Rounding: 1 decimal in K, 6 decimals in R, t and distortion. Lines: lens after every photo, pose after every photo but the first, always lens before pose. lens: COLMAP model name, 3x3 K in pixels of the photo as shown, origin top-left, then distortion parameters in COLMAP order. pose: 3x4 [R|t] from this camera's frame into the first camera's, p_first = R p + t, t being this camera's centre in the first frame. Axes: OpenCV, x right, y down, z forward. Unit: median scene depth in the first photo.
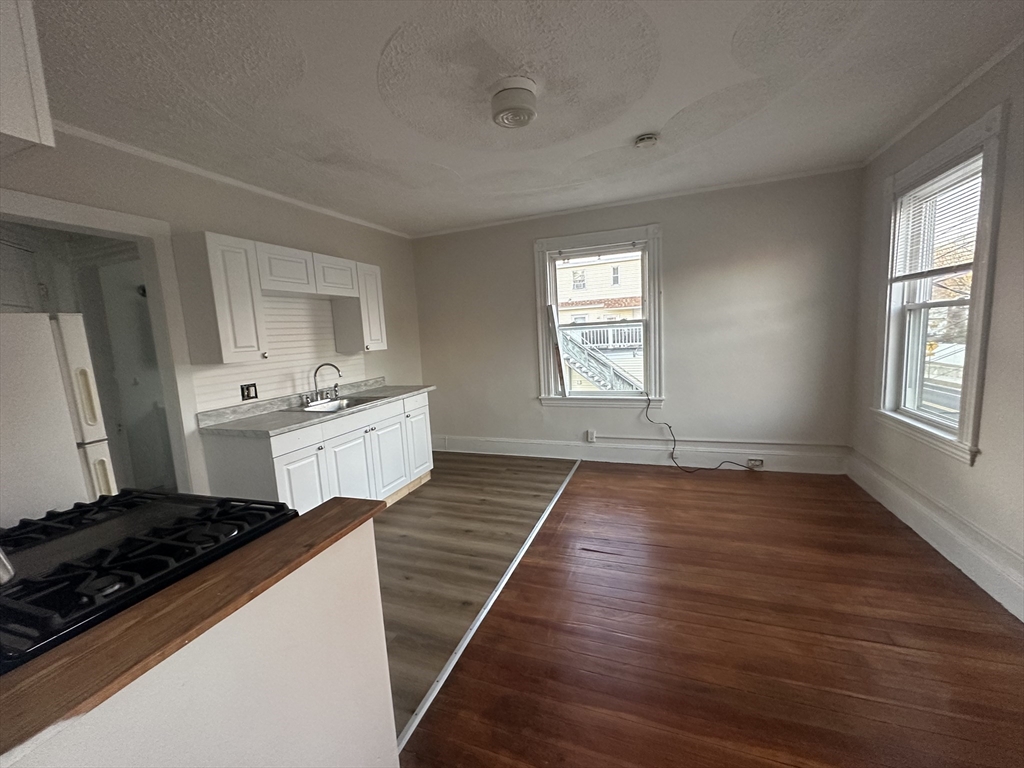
lens RADIAL K [[406.6, 0, 512.0], [0, 406.6, 384.0], [0, 0, 1]] dist [-0.002221, -0.000191]
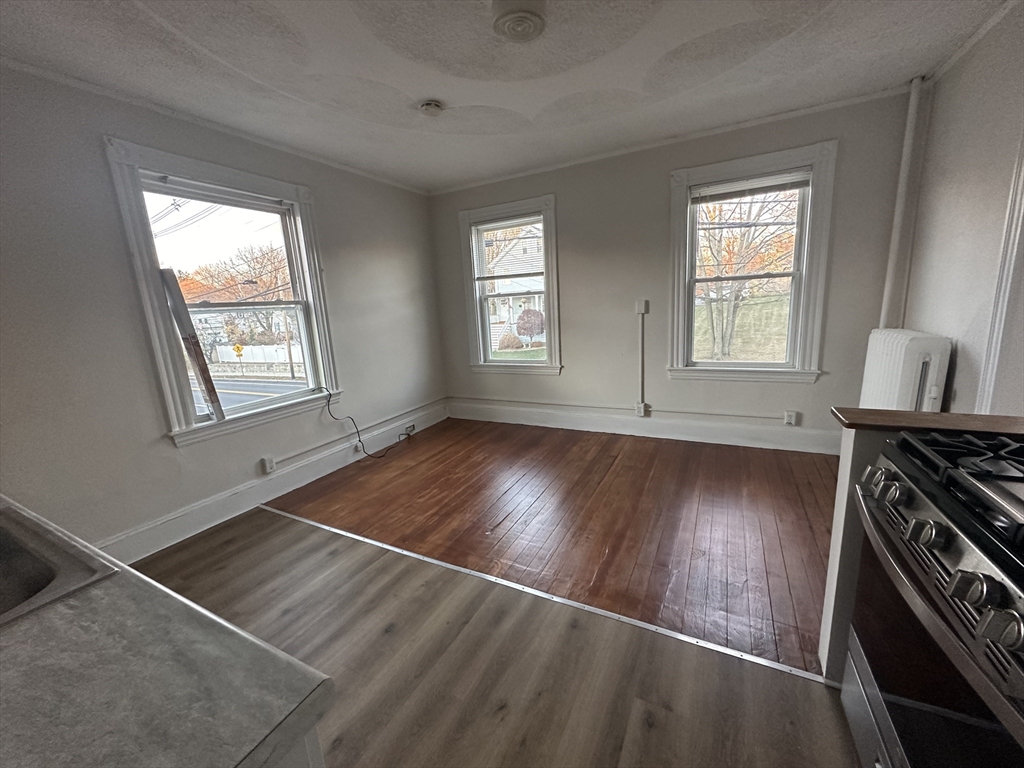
lens RADIAL K [[406.6, 0, 512.0], [0, 406.6, 384.0], [0, 0, 1]] dist [-0.002221, -0.000191]
pose [[0.118870, -0.149518, 0.981588, -0.656200], [0.174108, 0.976418, 0.127647, -0.038256], [-0.977526, 0.155729, 0.142100, 0.721442]]
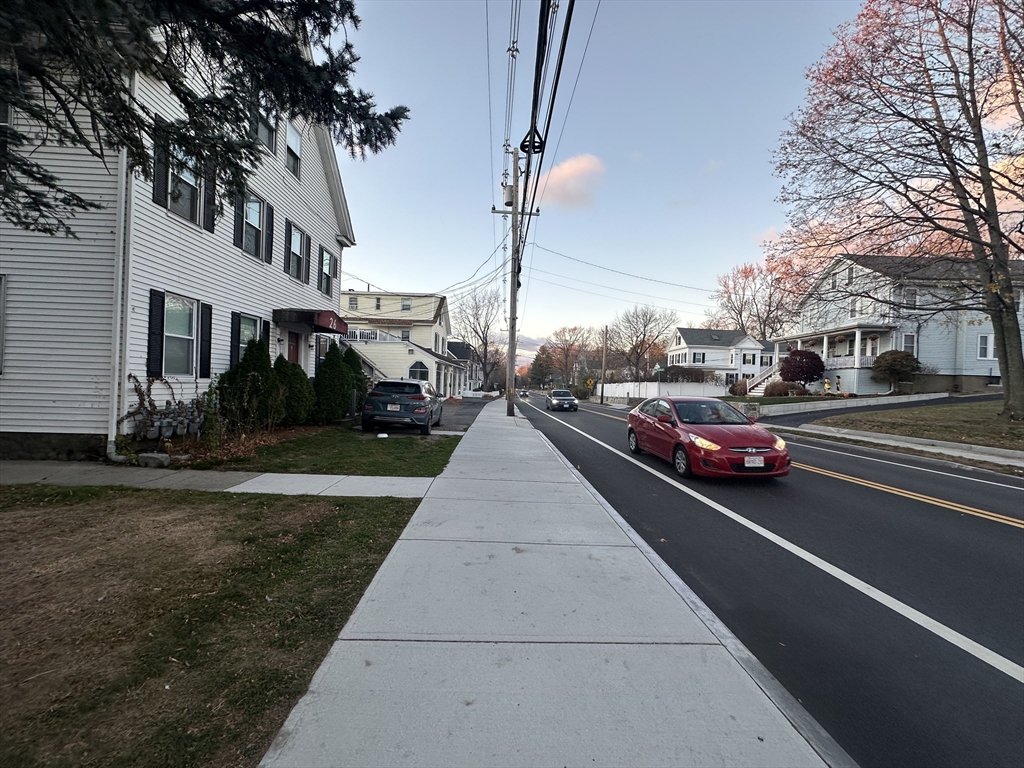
lens RADIAL K [[406.6, 0, 512.0], [0, 406.6, 384.0], [0, 0, 1]] dist [-0.002221, -0.000191]
pose [[0.914308, 0.085564, 0.395879, 1.265181], [-0.032933, 0.989900, -0.137892, 1.960329], [-0.403679, 0.113039, 0.907891, -4.733464]]
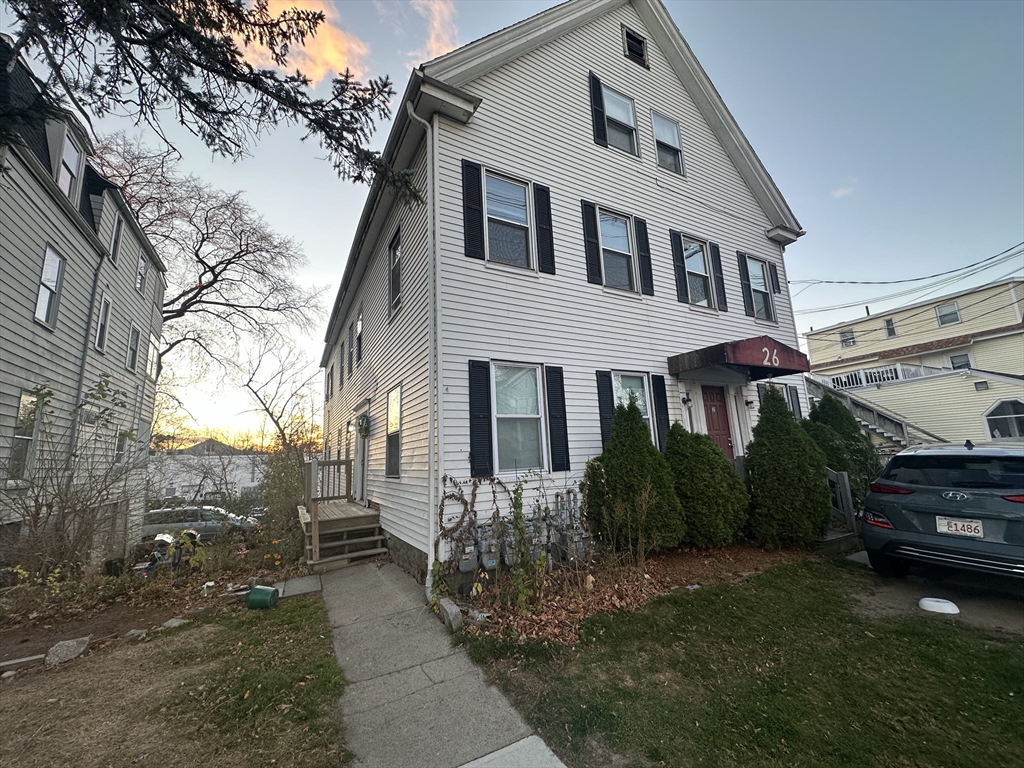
lens RADIAL K [[406.6, 0, 512.0], [0, 406.6, 384.0], [0, 0, 1]] dist [-0.002221, -0.000191]
pose [[0.761035, -0.095827, -0.641594, 1.587041], [-0.078960, 0.967992, -0.238237, 1.628725], [0.643888, 0.231967, 0.729109, -2.672803]]
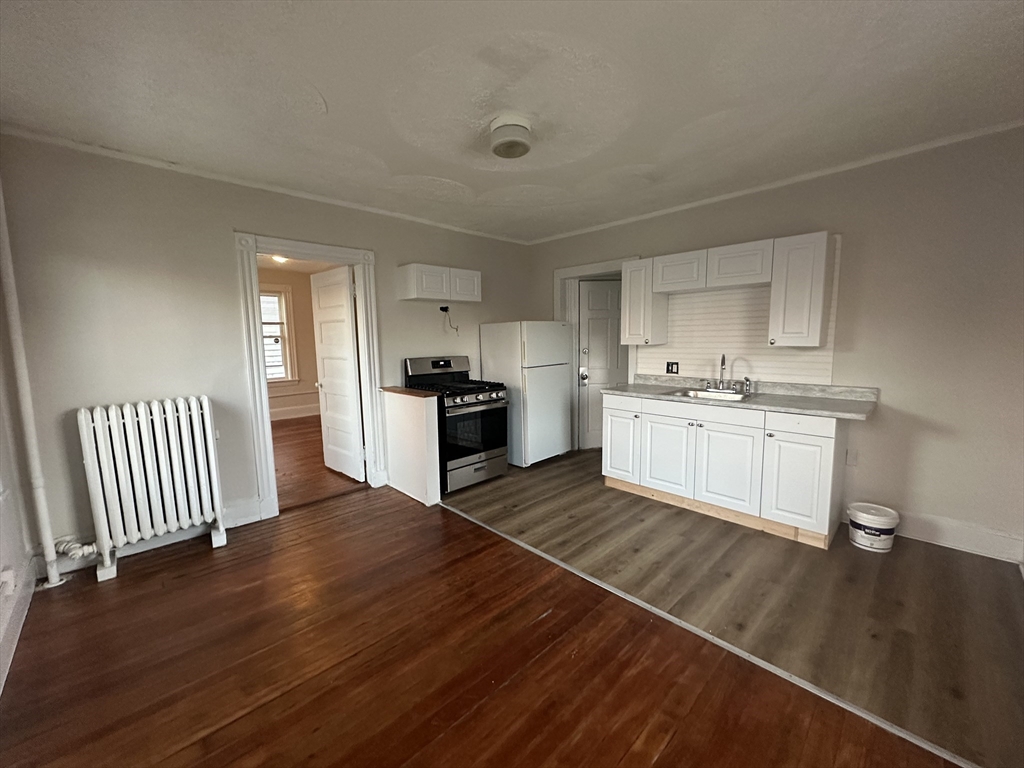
lens RADIAL K [[406.6, 0, 512.0], [0, 406.6, 384.0], [0, 0, 1]] dist [-0.002221, -0.000191]
pose [[-0.426154, 0.167987, -0.888917, 0.802545], [-0.077130, 0.972283, 0.220718, -0.190614], [0.901357, 0.162622, -0.401386, 1.116014]]
